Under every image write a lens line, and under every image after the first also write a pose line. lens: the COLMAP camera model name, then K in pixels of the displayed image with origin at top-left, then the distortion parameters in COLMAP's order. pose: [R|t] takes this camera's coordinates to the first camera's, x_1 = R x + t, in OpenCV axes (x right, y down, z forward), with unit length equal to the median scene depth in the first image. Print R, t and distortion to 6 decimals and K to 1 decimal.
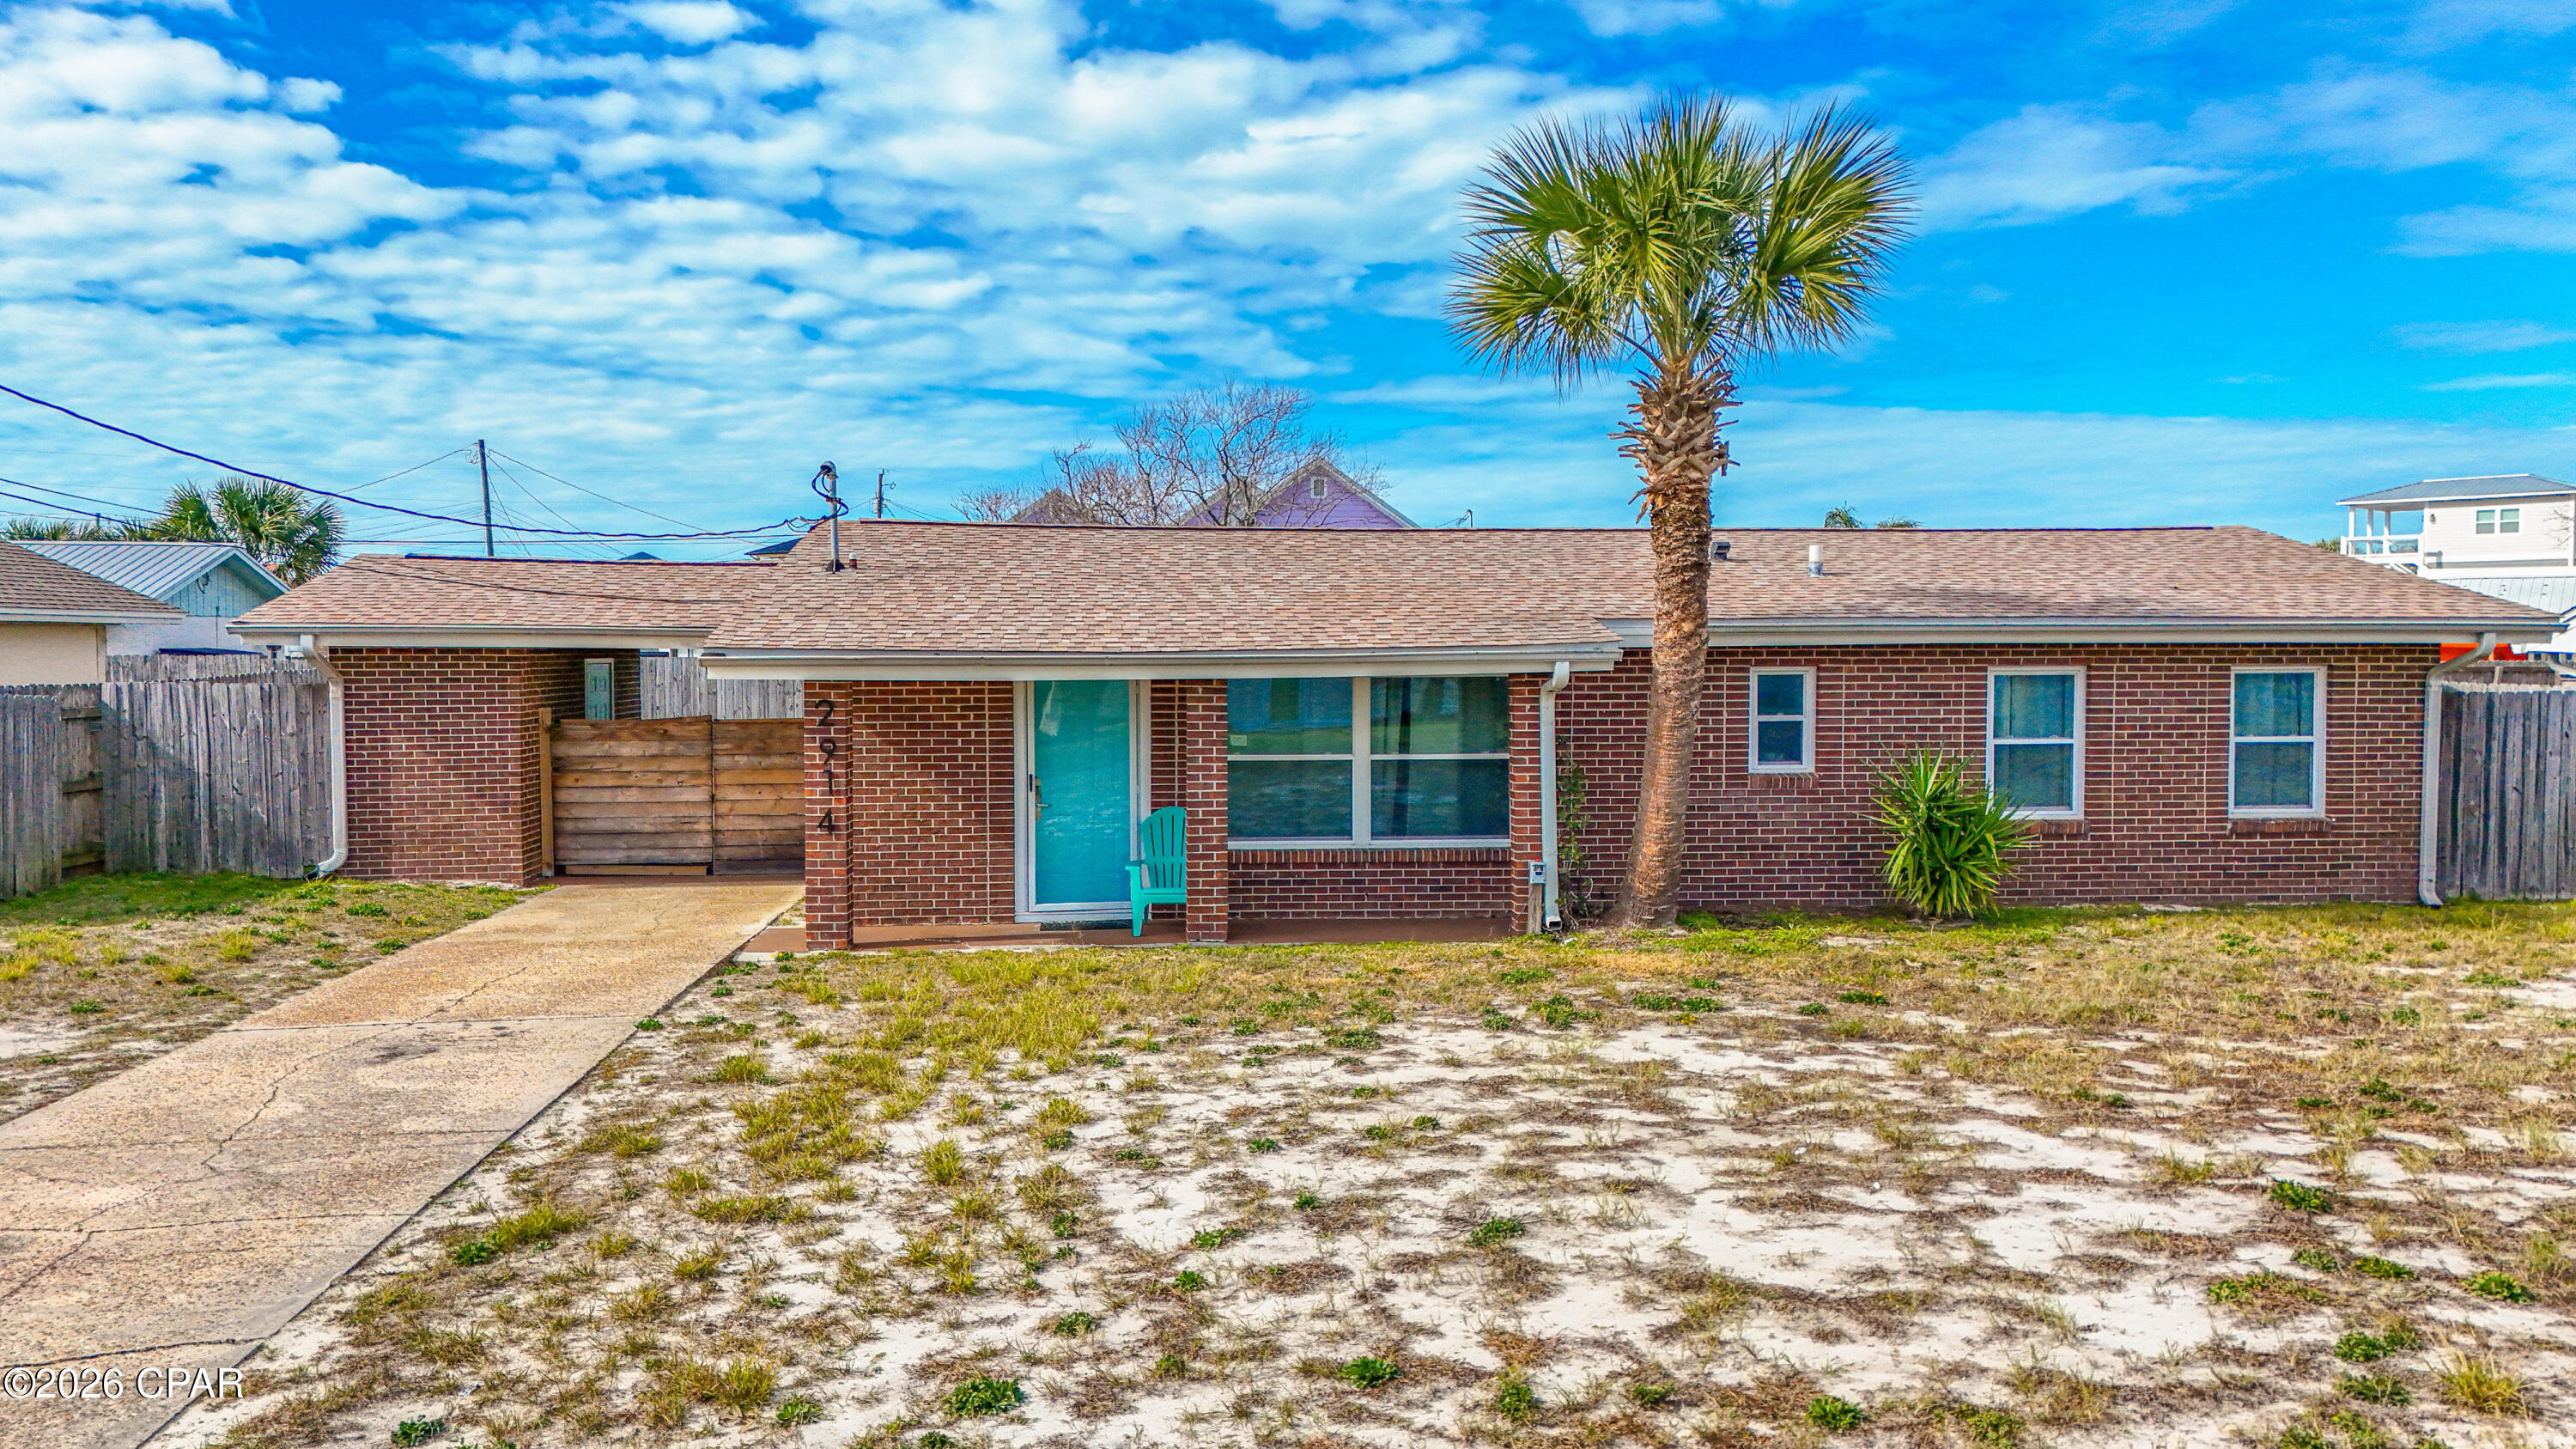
lens RADIAL K [[1929.6, 0, 1288.0], [0, 1929.6, 724.5], [0, 0, 1]] dist [-0.000431, -0.000975]
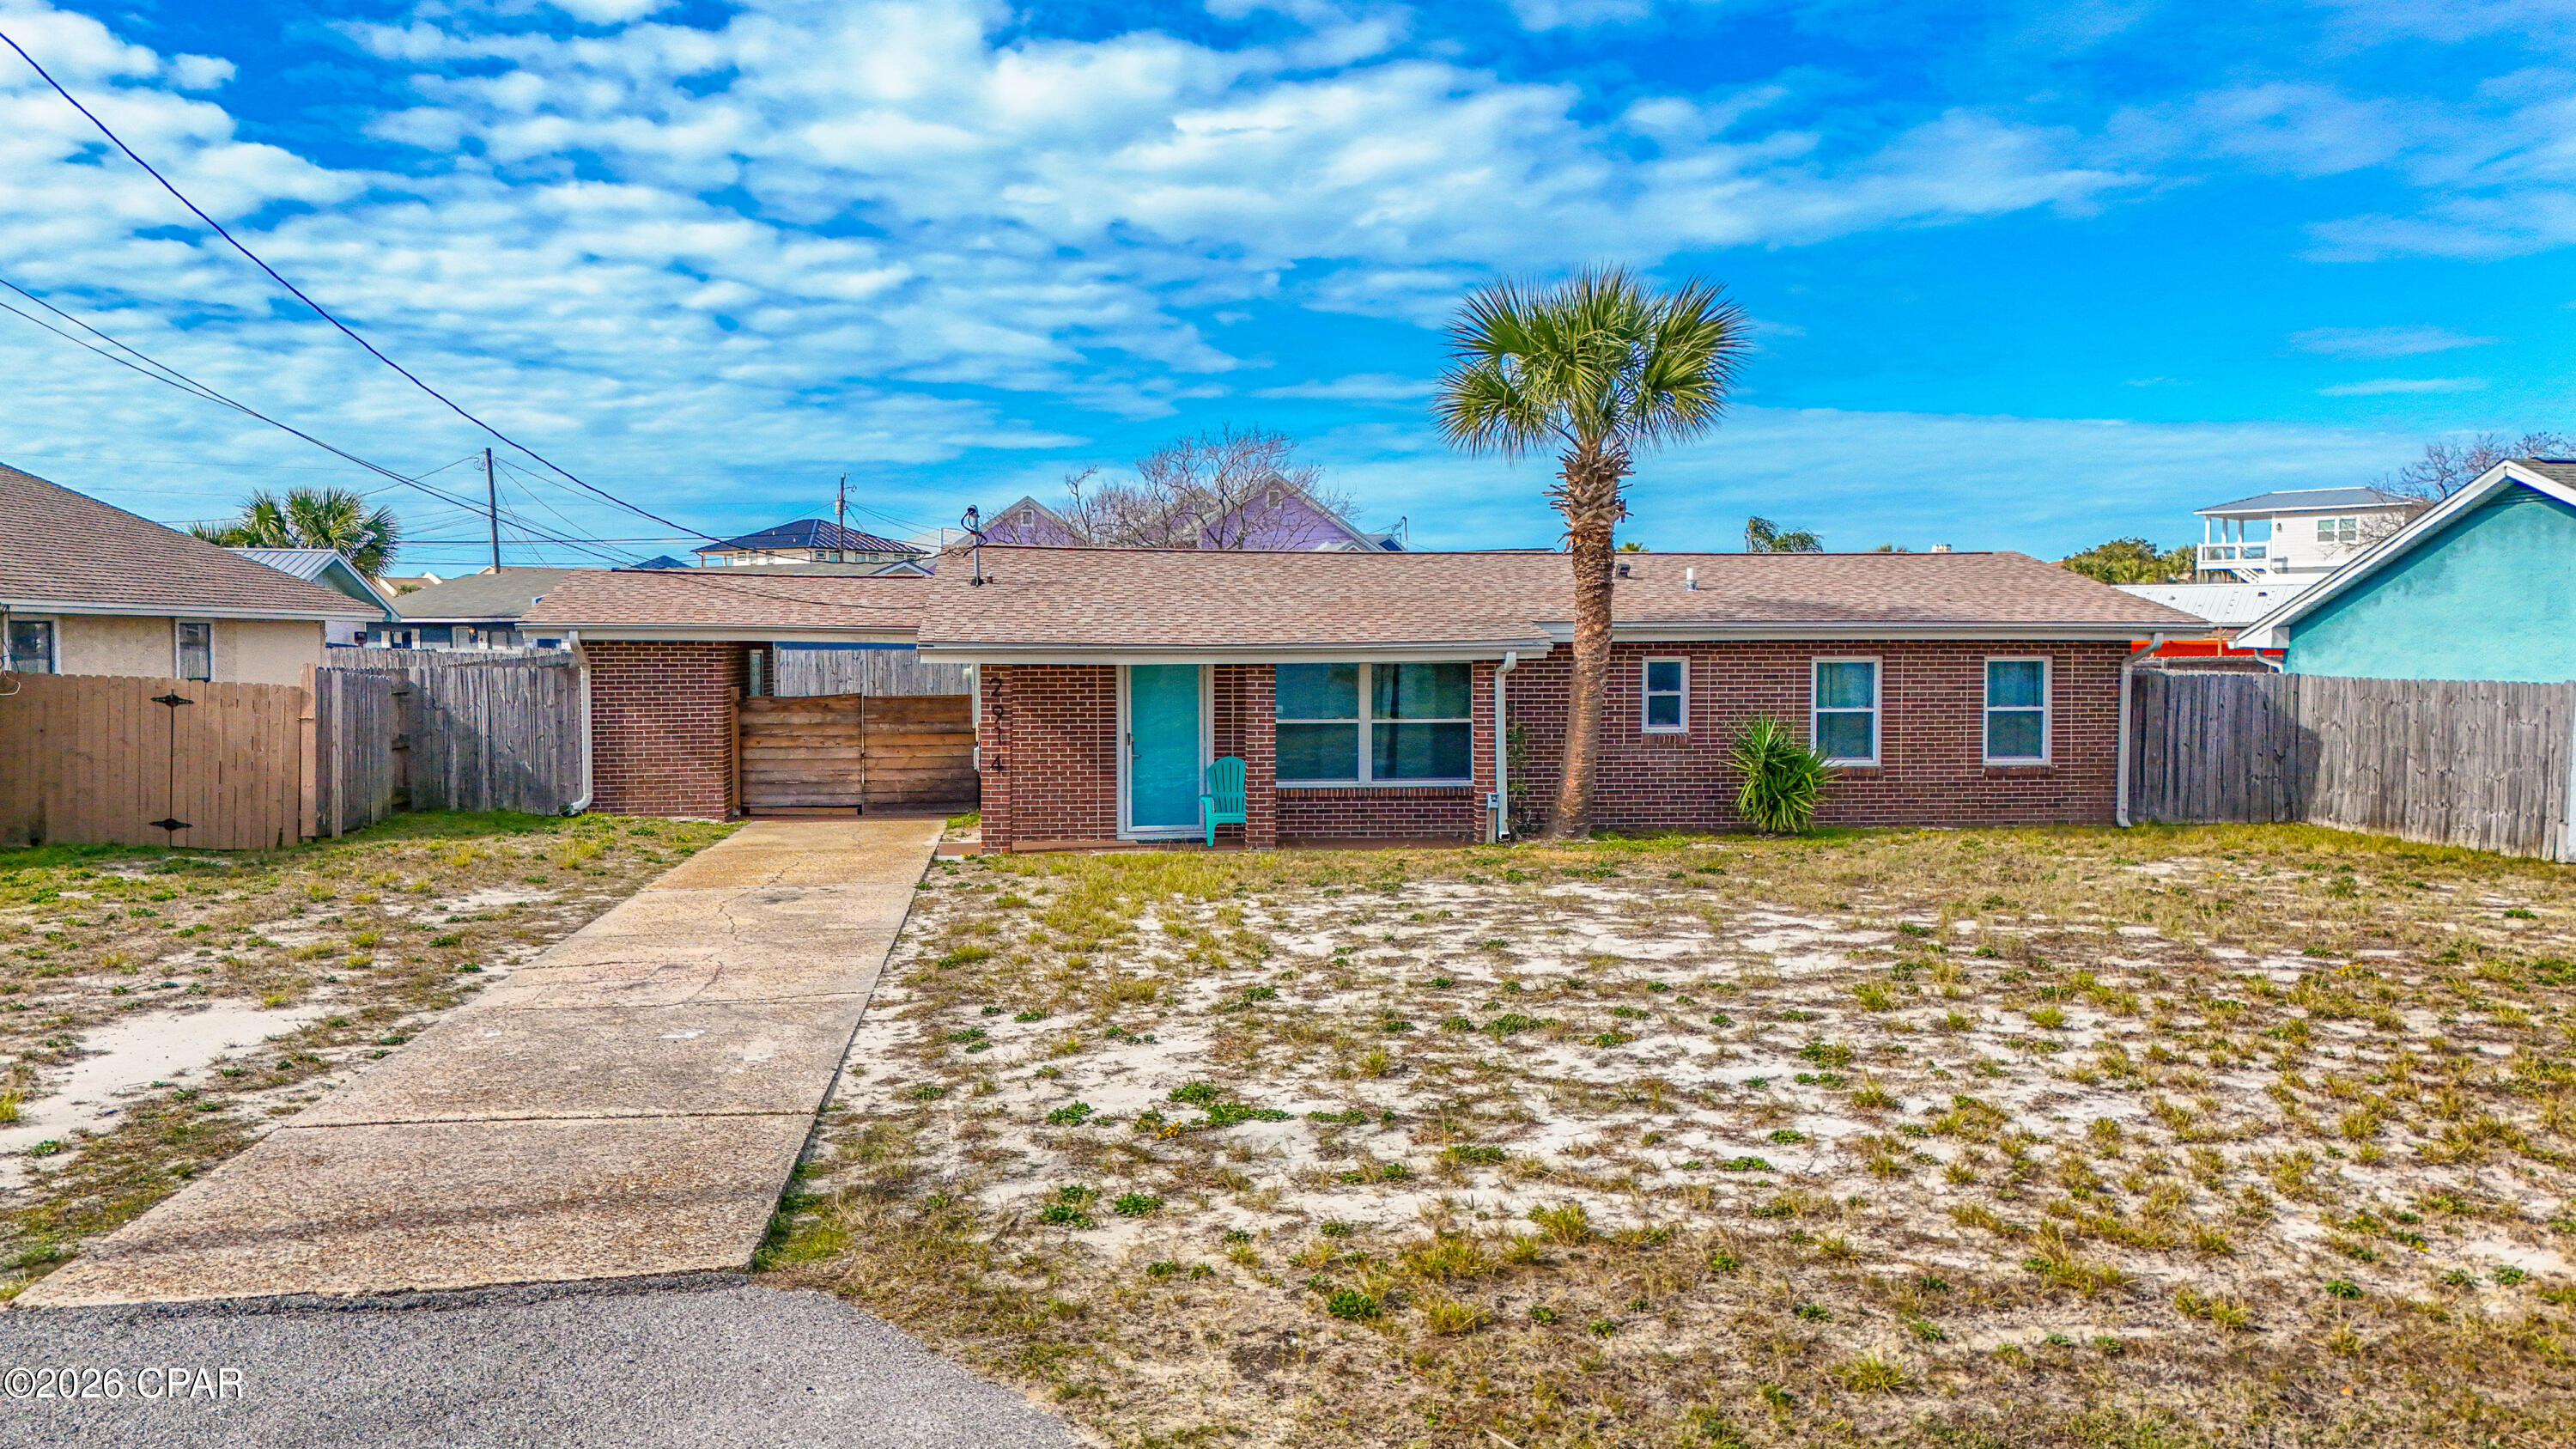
lens RADIAL K [[1941.1, 0, 1288.0], [0, 1941.1, 724.5], [0, 0, 1]] dist [0.006062, -0.001682]
pose [[0.999253, 0.000186, 0.038640, -0.070755], [-0.000254, 0.999998, 0.001758, 0.016840], [-0.038640, -0.001766, 0.999252, -0.389465]]
